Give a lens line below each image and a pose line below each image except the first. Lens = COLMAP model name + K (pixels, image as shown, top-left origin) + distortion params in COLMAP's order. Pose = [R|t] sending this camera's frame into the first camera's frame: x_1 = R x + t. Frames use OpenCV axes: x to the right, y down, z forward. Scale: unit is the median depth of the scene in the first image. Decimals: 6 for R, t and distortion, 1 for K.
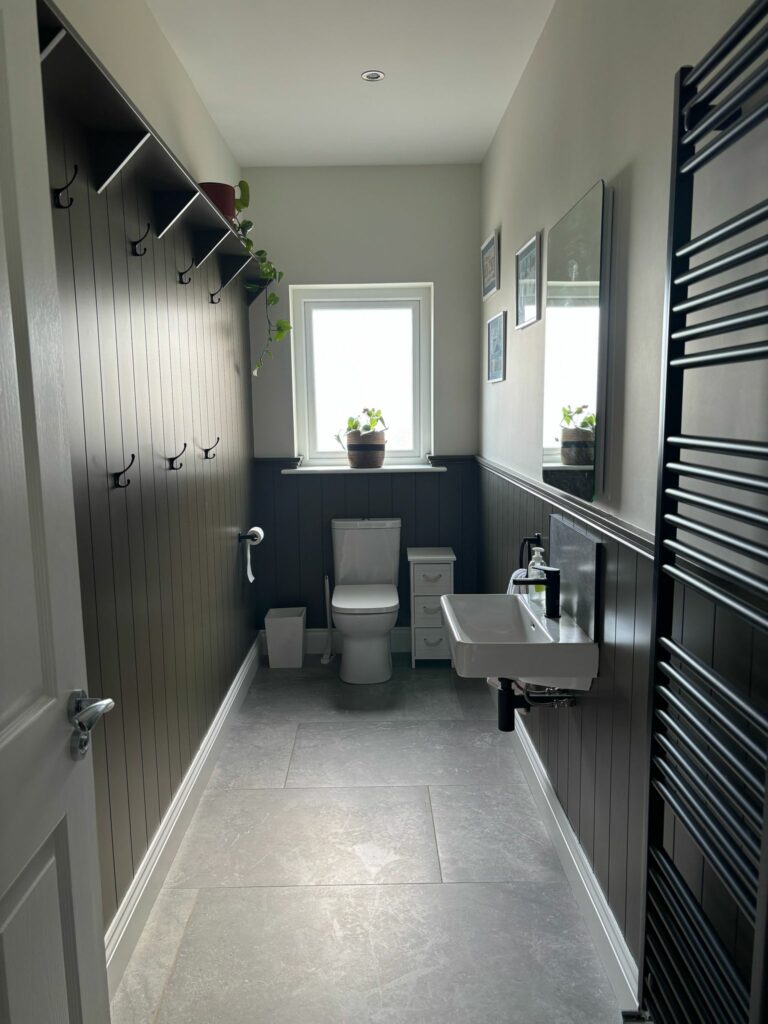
lens RADIAL K [[757.5, 0, 383.8], [0, 757.5, 509.0], [0, 0, 1]] dist [-0.004504, -0.000893]
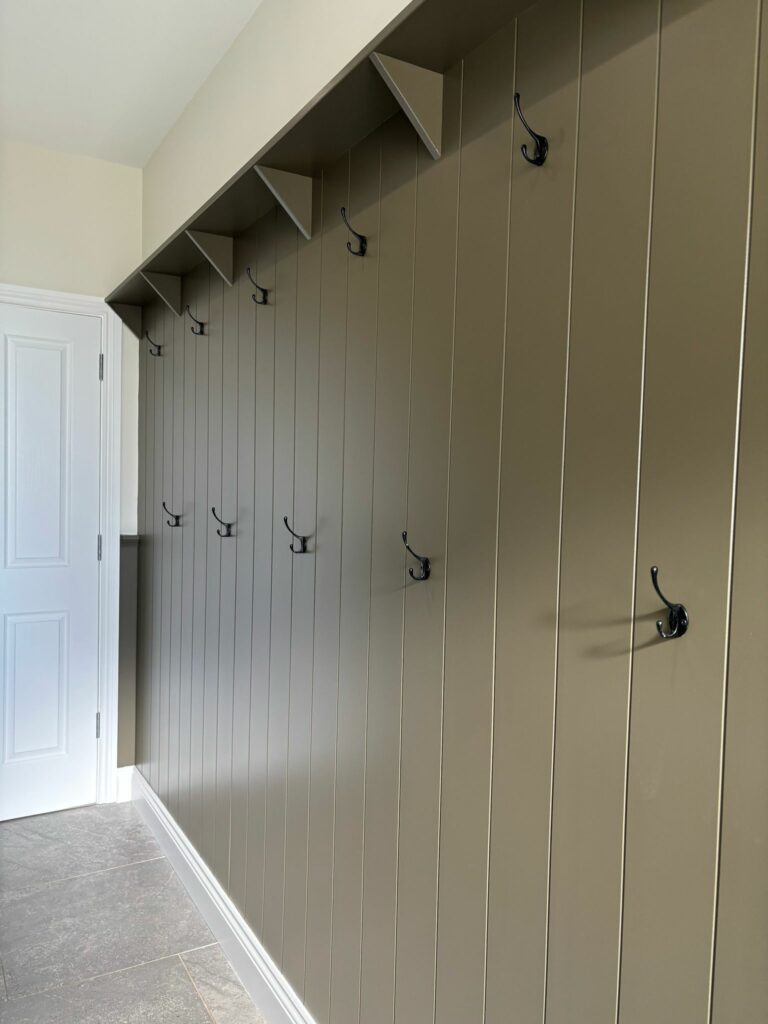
lens RADIAL K [[765.8, 0, 384.0], [0, 765.8, 512.0], [0, 0, 1]] dist [0.002540, -0.012570]
pose [[-0.859972, 0.016871, -0.510062, 0.023284], [-0.081563, 0.982063, 0.169999, -0.180953], [0.503781, 0.187797, -0.843171, 1.336914]]
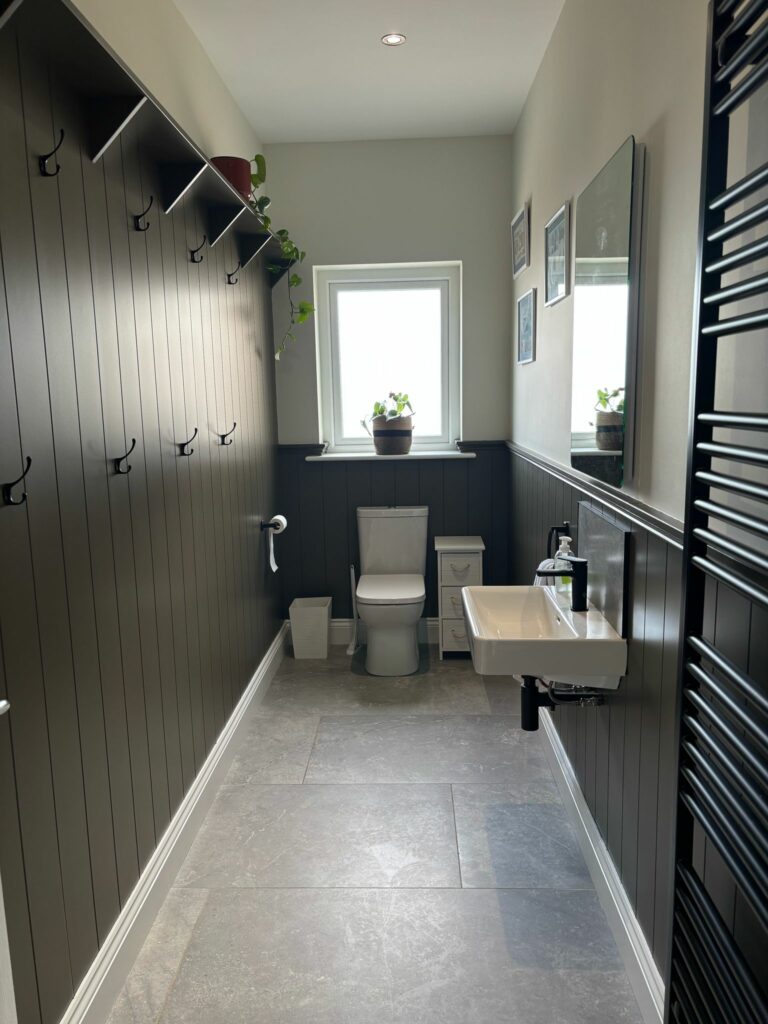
lens RADIAL K [[765.8, 0, 384.0], [0, 765.8, 512.0], [0, 0, 1]] dist [0.002540, -0.012570]
pose [[0.998981, -0.001214, -0.045112, 0.020480], [0.002109, 0.999801, 0.019815, 0.000958], [0.045079, -0.019890, 0.998785, 0.035670]]
